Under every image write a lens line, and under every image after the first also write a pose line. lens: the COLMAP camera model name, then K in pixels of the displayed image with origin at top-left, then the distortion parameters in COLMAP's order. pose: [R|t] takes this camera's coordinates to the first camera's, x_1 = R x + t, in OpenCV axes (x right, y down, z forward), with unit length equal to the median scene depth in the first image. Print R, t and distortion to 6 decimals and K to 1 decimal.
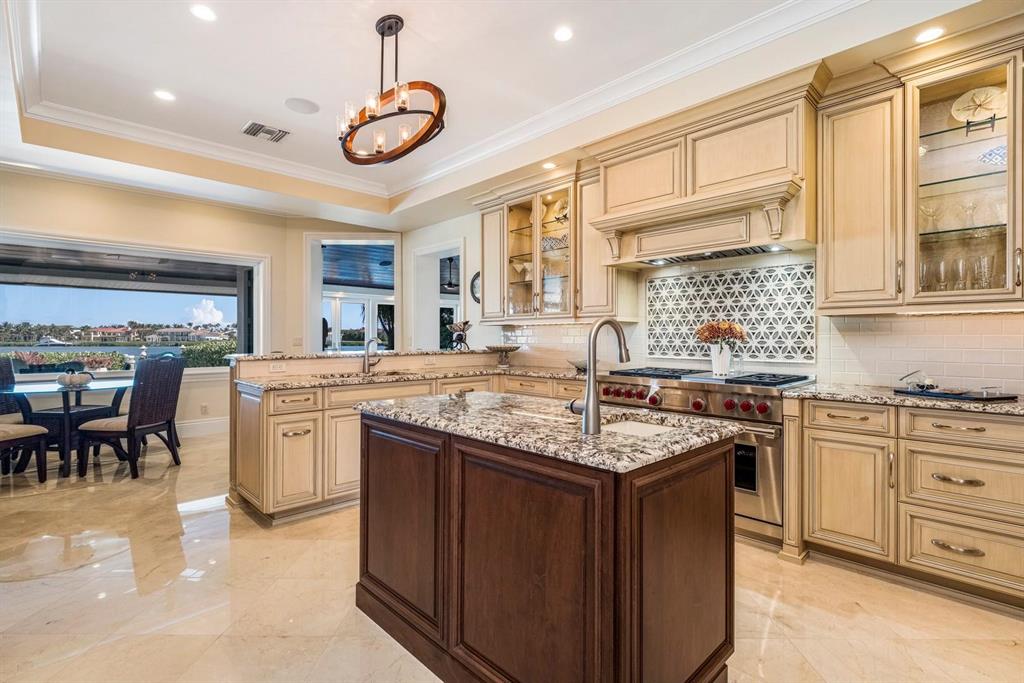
lens RADIAL K [[472.7, 0, 555.1], [0, 472.7, 325.7], [0, 0, 1]] dist [-0.001982, -0.000112]
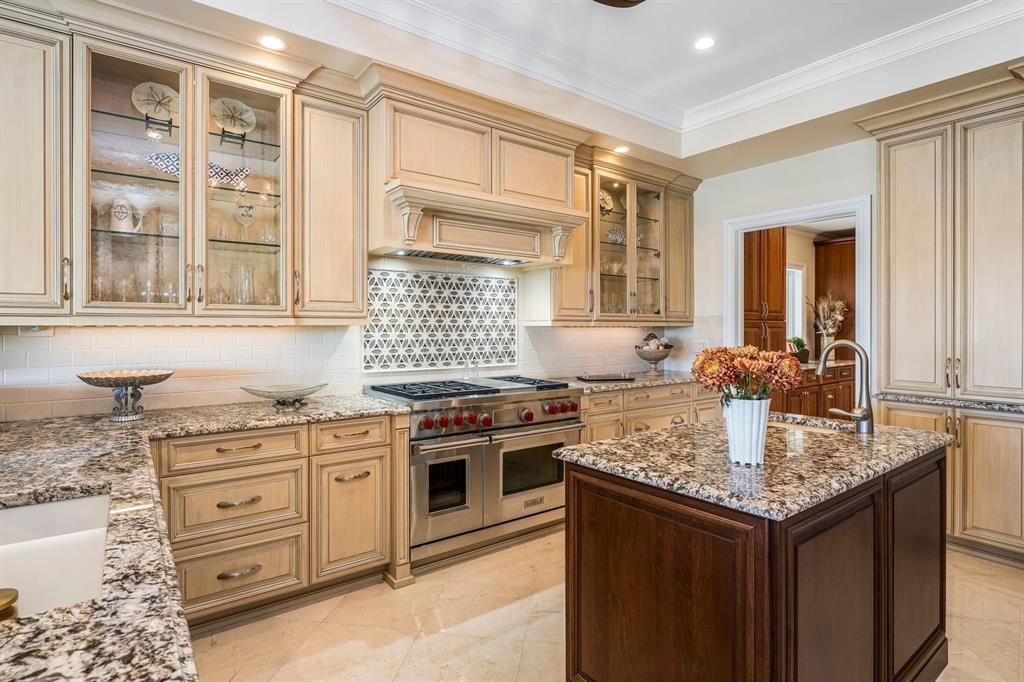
lens RADIAL K [[529.5, 0, 505.5], [0, 529.5, 334.9], [0, 0, 1]] dist [-0.006235, -0.002045]
pose [[0.160543, 0.011908, 0.986957, -0.651347], [-0.001276, 0.999929, -0.011857, 0.017757], [-0.987028, 0.000645, 0.160547, 0.701298]]
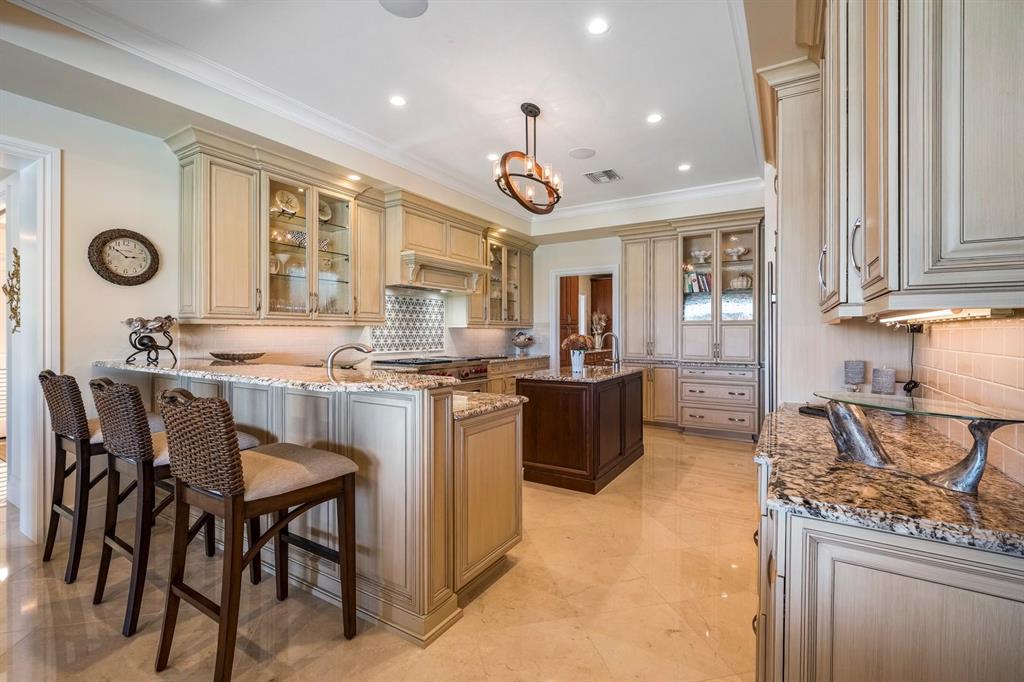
lens RADIAL K [[448.0, 0, 514.7], [0, 448.0, 338.7], [0, 0, 1]] dist [0.003581, 0.000113]
pose [[-0.211706, 0.008273, 0.977298, -1.196150], [0.003992, 0.999963, -0.007600, 0.040659], [-0.977325, 0.002292, -0.211731, 0.956737]]
